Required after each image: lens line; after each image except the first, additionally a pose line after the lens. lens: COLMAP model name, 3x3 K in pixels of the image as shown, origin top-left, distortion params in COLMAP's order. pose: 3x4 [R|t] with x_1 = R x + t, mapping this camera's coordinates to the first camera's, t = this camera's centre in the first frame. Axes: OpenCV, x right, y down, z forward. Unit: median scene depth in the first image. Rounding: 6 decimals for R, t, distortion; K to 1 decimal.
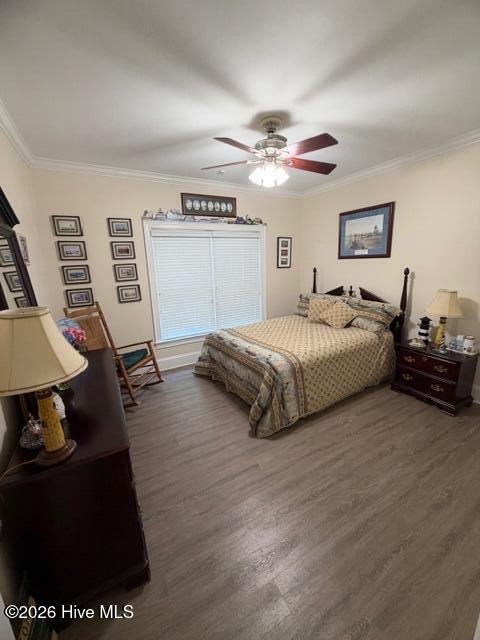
lens RADIAL K [[256.0, 0, 240.0], [0, 256.0, 317.5], [0, 0, 1]] dist [0.001234, 0.000092]
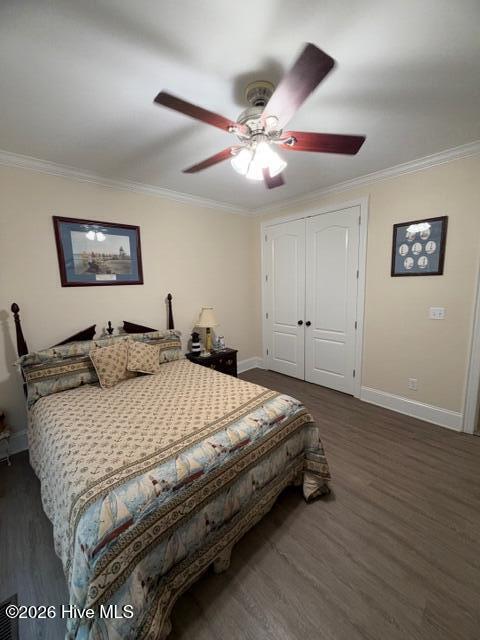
lens RADIAL K [[256.0, 0, 240.0], [0, 256.0, 317.5], [0, 0, 1]] dist [0.001234, 0.000092]
pose [[-0.232980, -0.097511, 0.967580, -0.399810], [0.244575, 0.957105, 0.155346, -0.171569], [-0.941224, 0.272838, -0.199138, 0.857588]]
